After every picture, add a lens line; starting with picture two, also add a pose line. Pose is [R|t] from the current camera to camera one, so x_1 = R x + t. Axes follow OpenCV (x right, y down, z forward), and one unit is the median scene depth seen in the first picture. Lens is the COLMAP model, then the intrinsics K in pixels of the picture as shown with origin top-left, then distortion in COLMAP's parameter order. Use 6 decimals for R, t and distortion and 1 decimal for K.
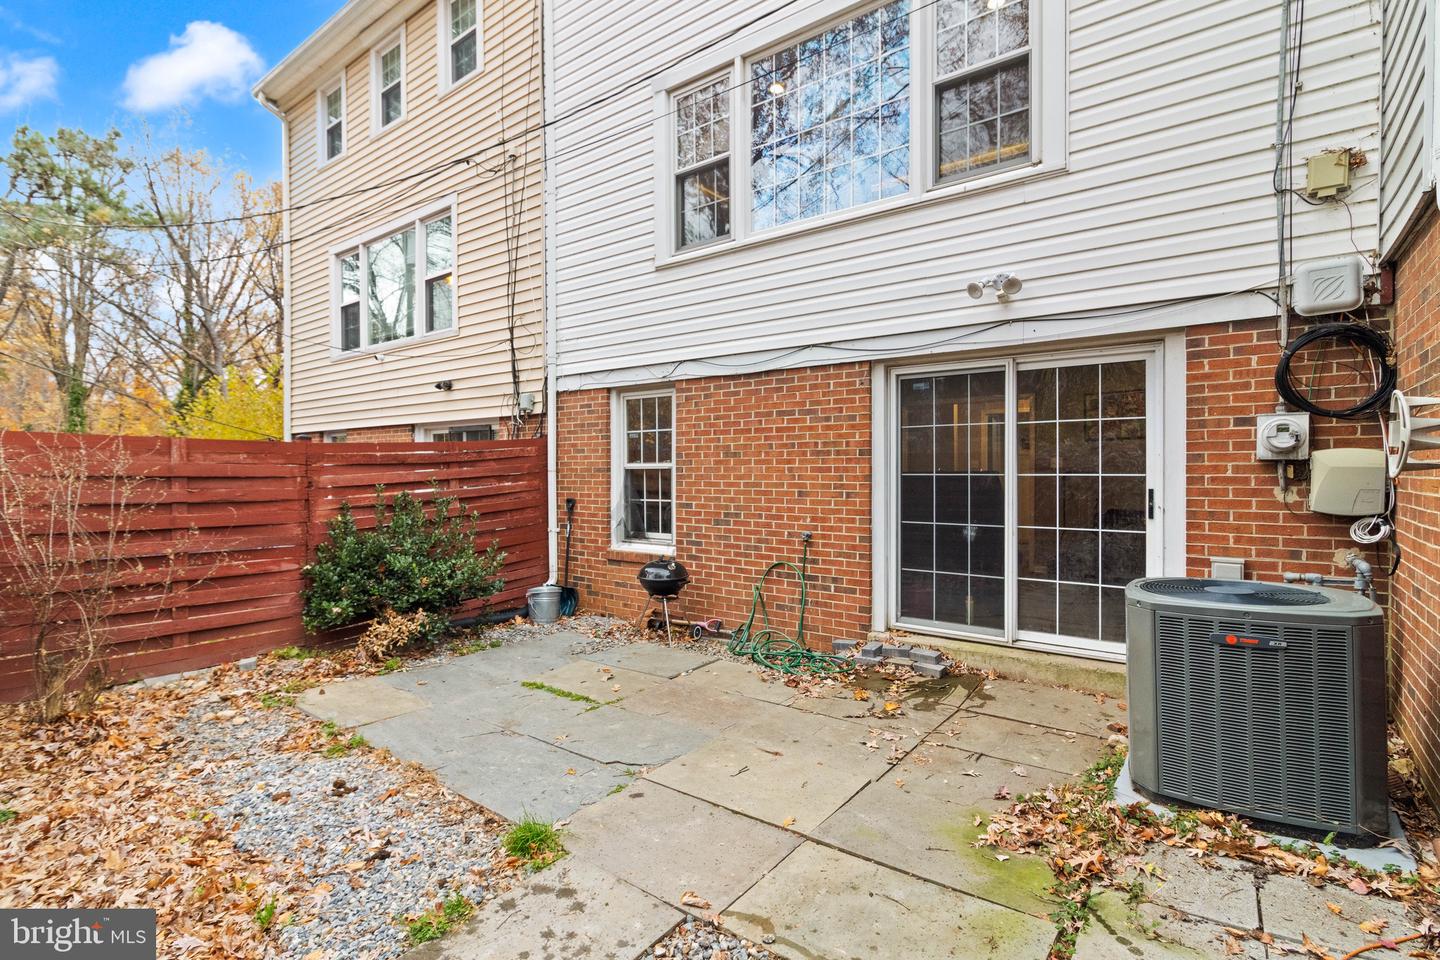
lens RADIAL K [[683.8, 0, 720.0], [0, 683.8, 480.0], [0, 0, 1]] dist [-0.001632, -0.000127]
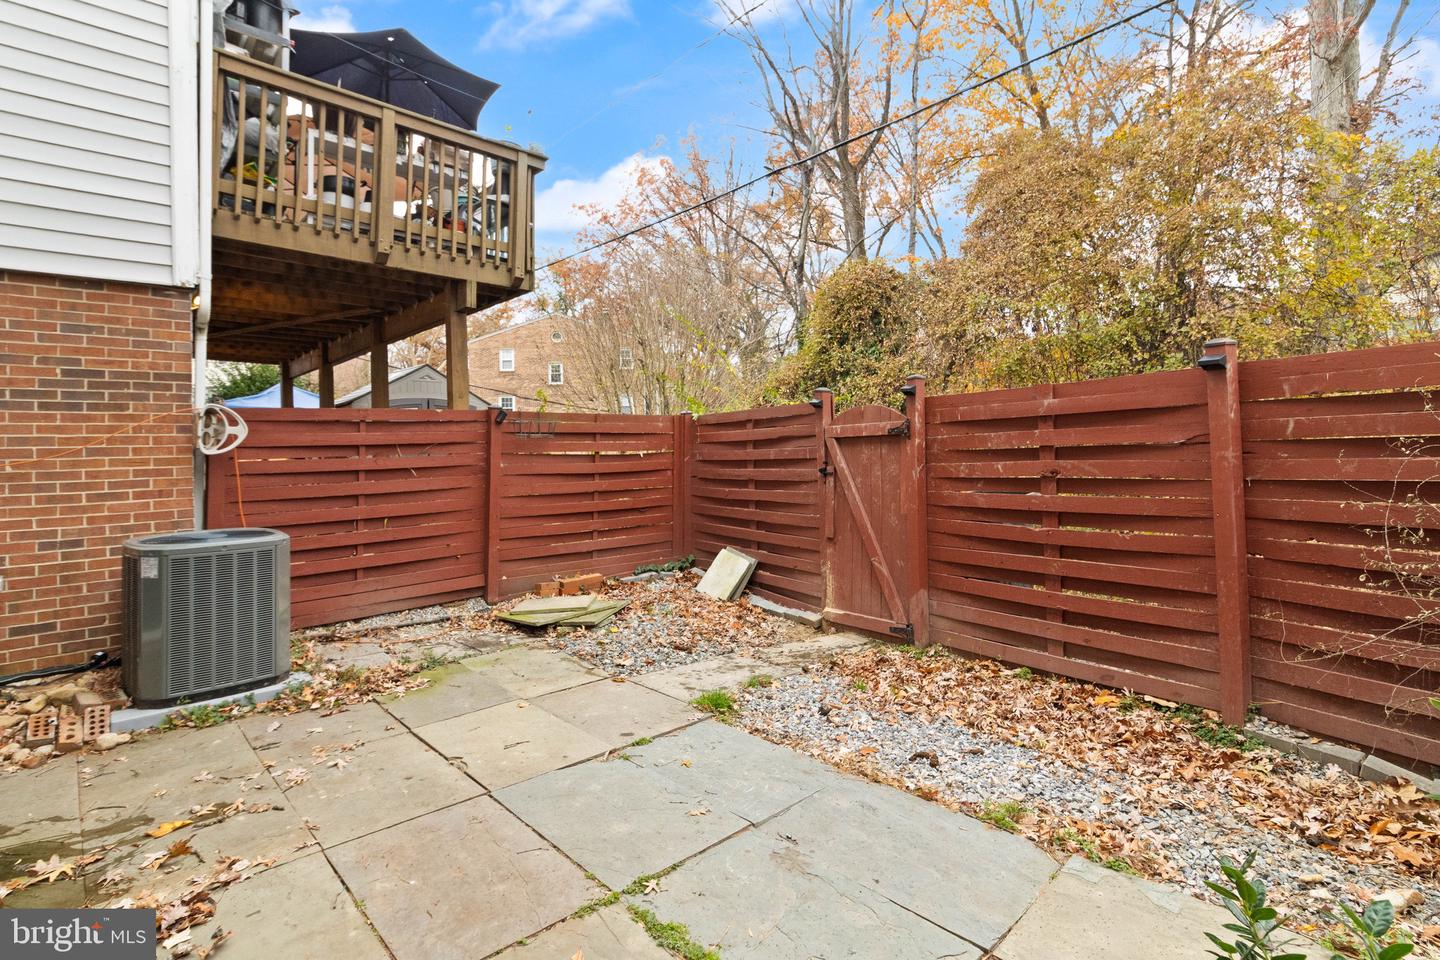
lens RADIAL K [[683.8, 0, 720.0], [0, 683.8, 480.0], [0, 0, 1]] dist [-0.001632, -0.000127]
pose [[-0.985743, 0.015797, 0.167516, -0.416518], [0.025578, 0.998081, 0.056392, 0.004742], [-0.166303, 0.059873, -0.984255, 1.851485]]
